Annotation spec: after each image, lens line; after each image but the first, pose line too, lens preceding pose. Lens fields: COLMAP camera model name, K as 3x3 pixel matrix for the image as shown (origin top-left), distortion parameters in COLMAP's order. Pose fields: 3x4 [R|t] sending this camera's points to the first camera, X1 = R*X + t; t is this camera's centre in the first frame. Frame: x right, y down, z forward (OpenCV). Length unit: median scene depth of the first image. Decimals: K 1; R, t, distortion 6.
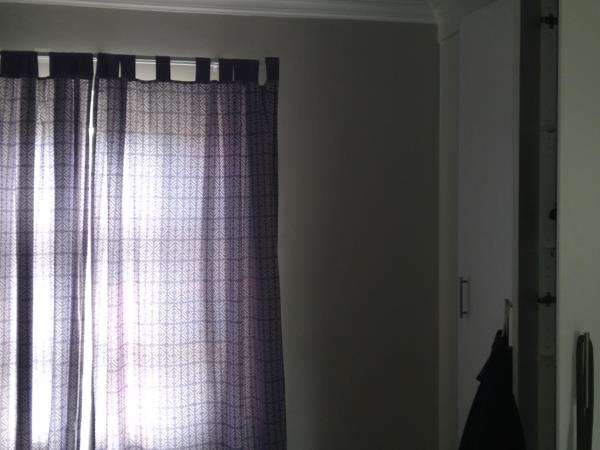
lens RADIAL K [[610.8, 0, 309.8], [0, 610.8, 226.6], [0, 0, 1]] dist [0.086741, -0.125439]
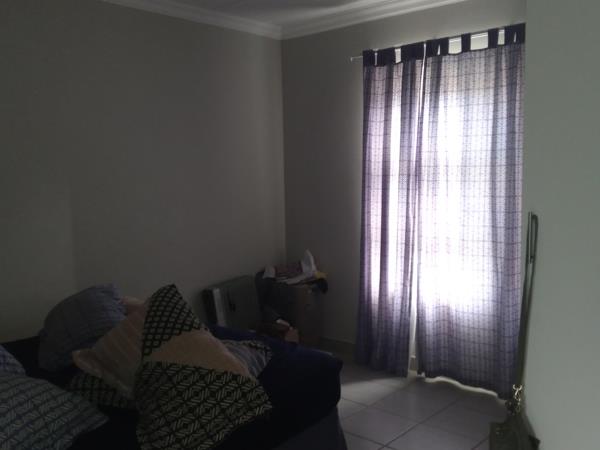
lens RADIAL K [[610.8, 0, 309.8], [0, 610.8, 226.6], [0, 0, 1]] dist [0.086741, -0.125439]
pose [[0.624716, 0.069566, -0.777747, 0.654510], [-0.009972, 0.996653, 0.081137, 0.049385], [0.780789, -0.042932, 0.623318, -0.166779]]
